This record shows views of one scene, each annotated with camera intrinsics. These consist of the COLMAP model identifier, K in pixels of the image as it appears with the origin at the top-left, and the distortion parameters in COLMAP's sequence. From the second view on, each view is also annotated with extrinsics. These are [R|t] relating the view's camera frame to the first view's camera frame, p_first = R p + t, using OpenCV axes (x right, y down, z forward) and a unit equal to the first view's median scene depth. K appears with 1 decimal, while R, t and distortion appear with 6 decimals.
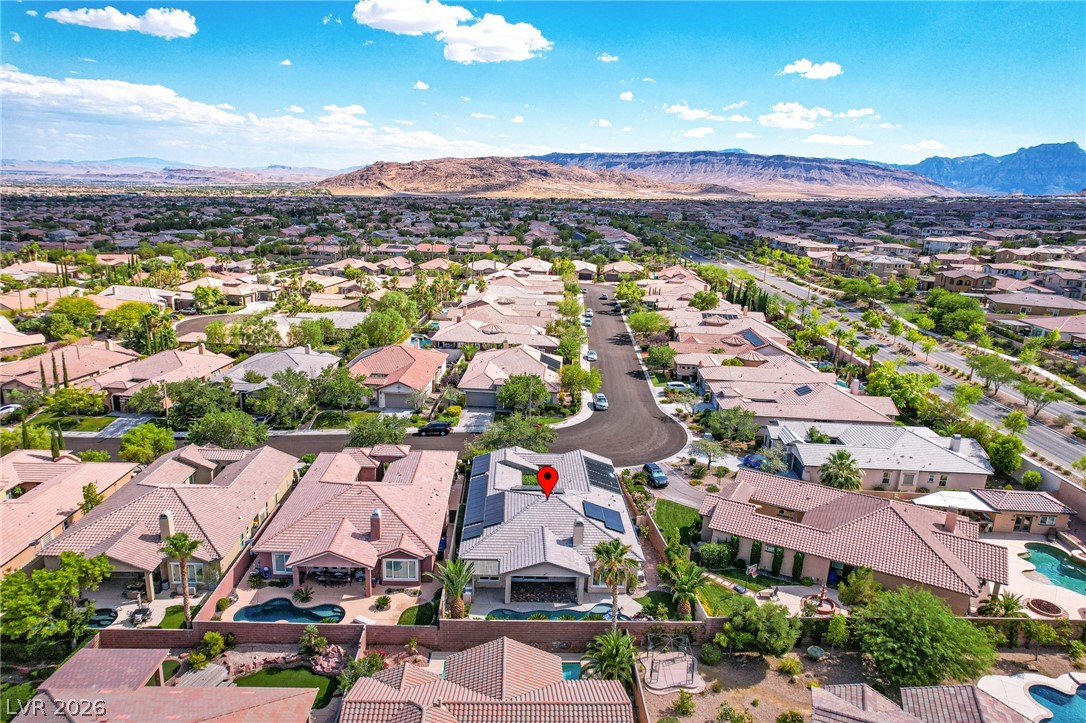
lens RADIAL K [[702.0, 0, 545.7], [0, 702.0, 365.3], [0, 0, 1]] dist [-0.076080, 0.071675]
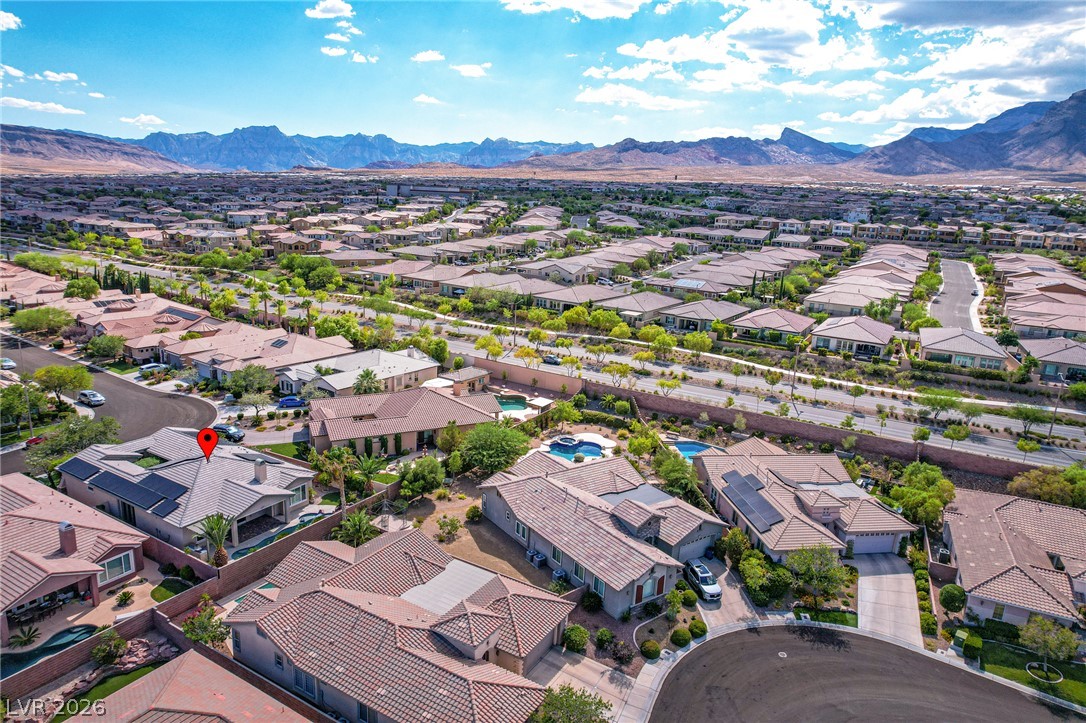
lens RADIAL K [[690.5, 0, 545.9], [0, 690.5, 367.7], [0, 0, 1]] dist [-0.072995, 0.064763]
pose [[0.545764, -0.218805, 0.808867, -0.430817], [0.185758, 0.972880, 0.137836, 0.000014], [-0.817090, 0.075028, 0.571607, -0.046348]]
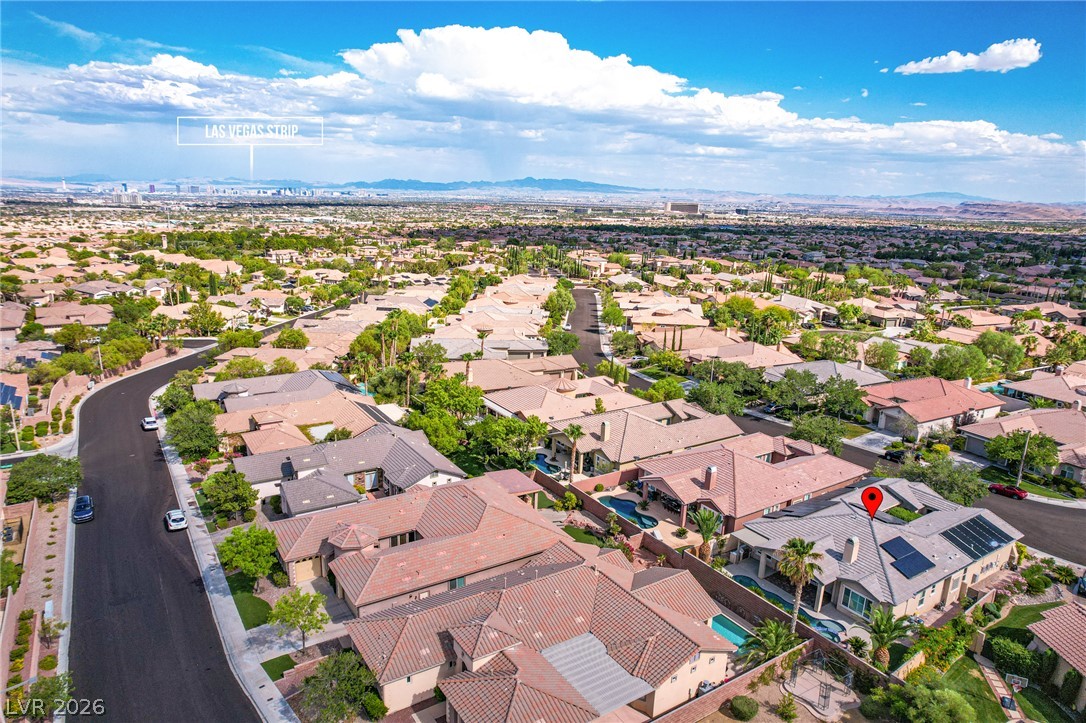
lens RADIAL K [[690.5, 0, 545.9], [0, 690.5, 367.7], [0, 0, 1]] dist [-0.072995, 0.064763]
pose [[0.511894, 0.196381, -0.836301, 0.431075], [-0.229978, 0.969313, 0.086847, 0.001895], [0.827692, 0.147874, 0.541349, 0.059676]]
